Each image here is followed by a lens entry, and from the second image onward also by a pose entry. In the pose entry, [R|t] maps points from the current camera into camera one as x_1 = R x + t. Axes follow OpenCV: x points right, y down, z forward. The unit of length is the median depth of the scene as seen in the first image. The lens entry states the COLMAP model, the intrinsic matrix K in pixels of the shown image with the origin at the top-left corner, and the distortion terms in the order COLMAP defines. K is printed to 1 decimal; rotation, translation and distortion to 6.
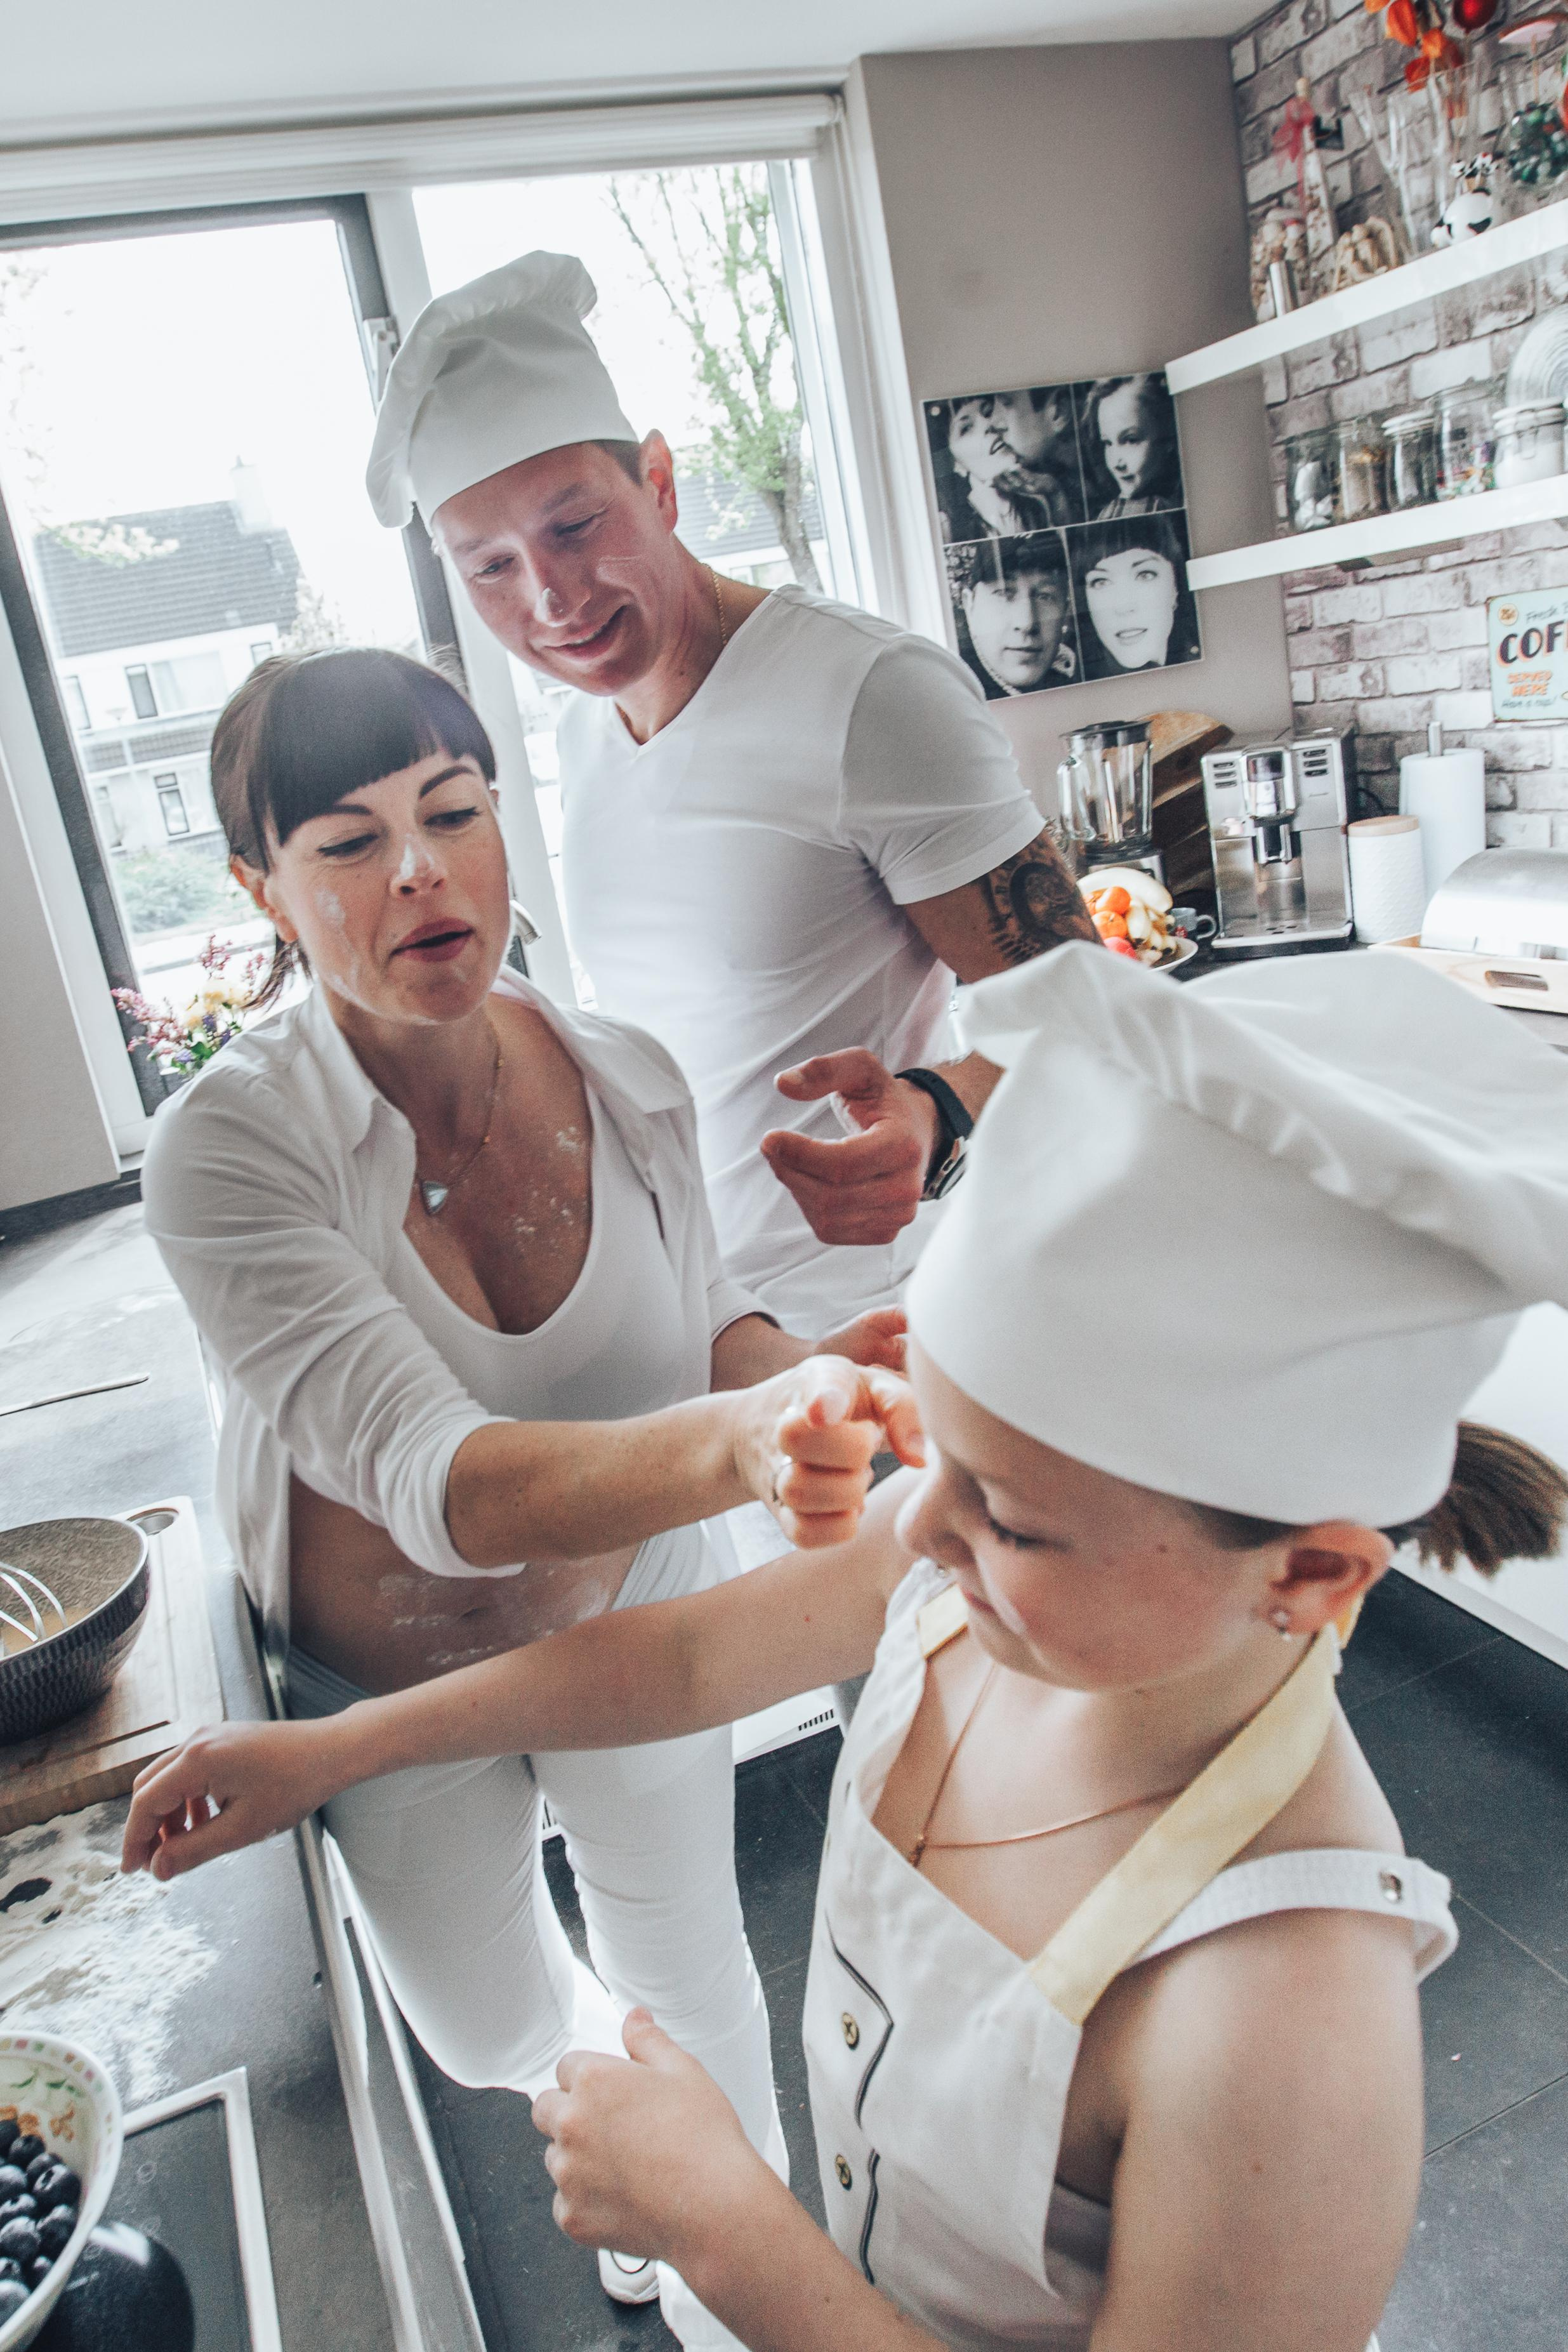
lens RADIAL K [[1609.0, 0, 725.8], [0, 1609.0, 1148.1], [0, 0, 1]] dist [-0.059373, 0.030812]
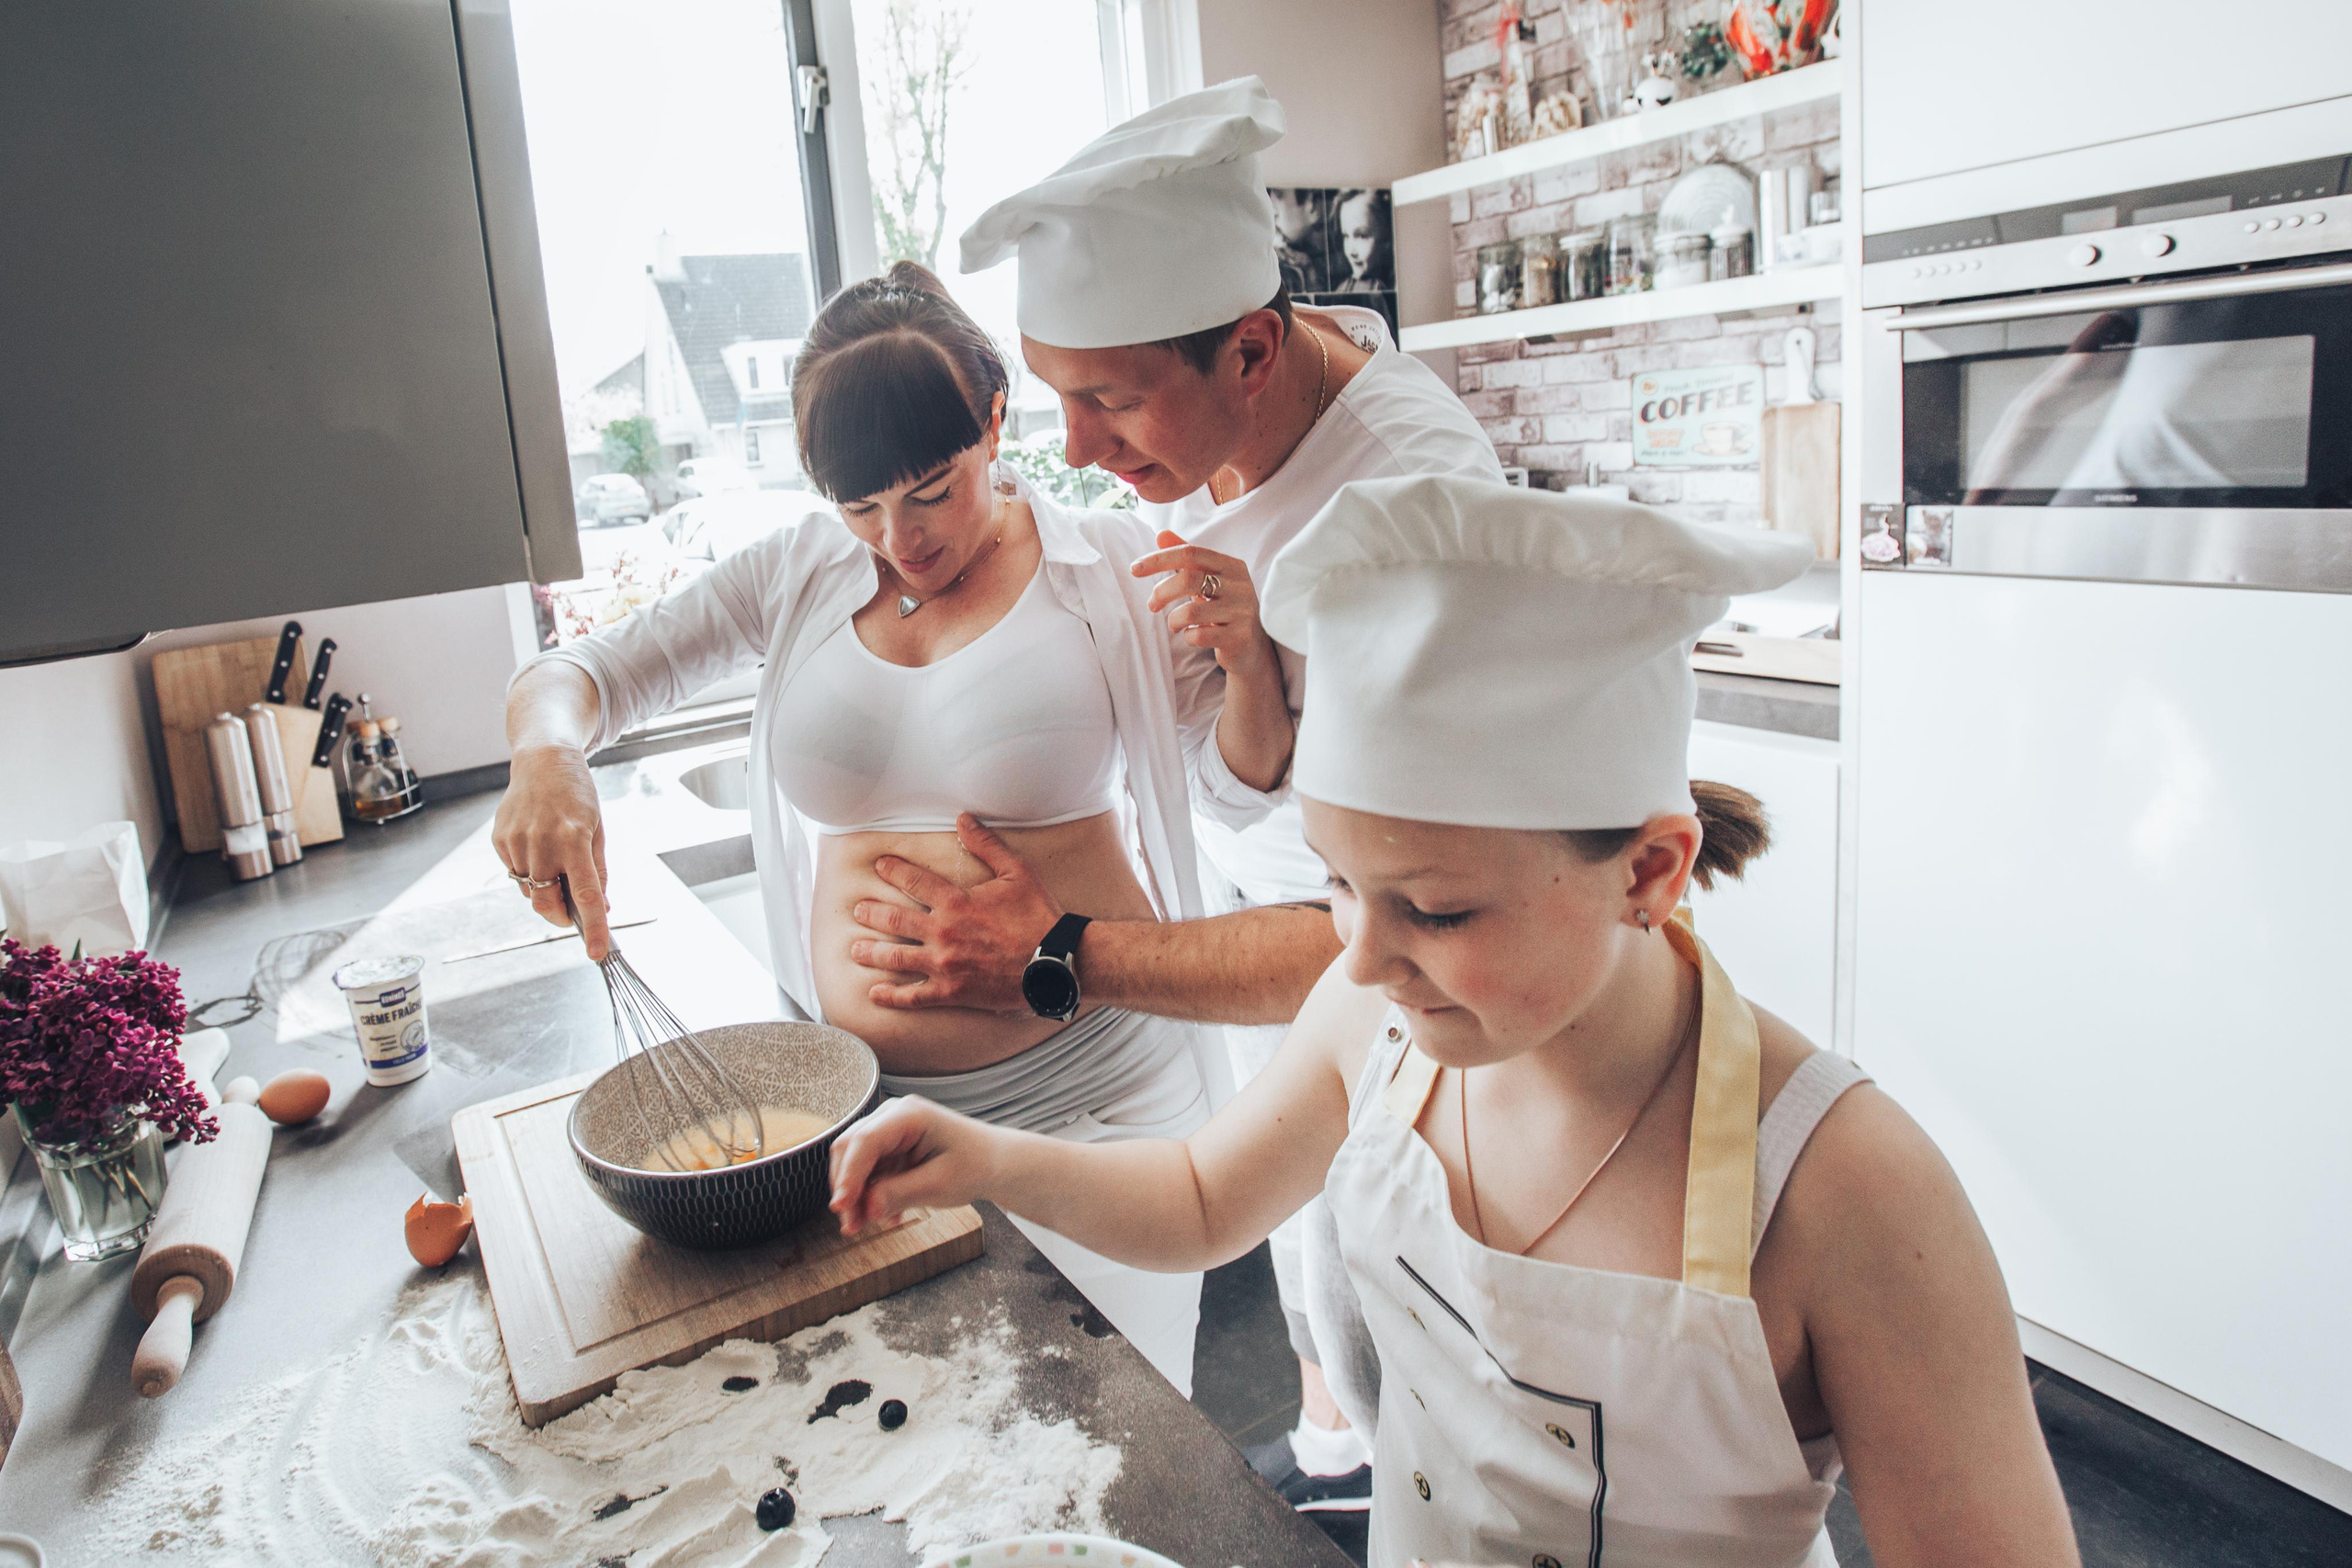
lens RADIAL K [[1287.4, 0, 1028.4], [0, 1287.4, 635.2], [0, 0, 1]] dist [-0.057913, 0.026409]
pose [[0.986766, 0.065525, 0.148321, -0.154994], [-0.045142, 0.989564, -0.136842, 0.037345], [-0.155740, 0.128335, 0.979426, 0.055936]]
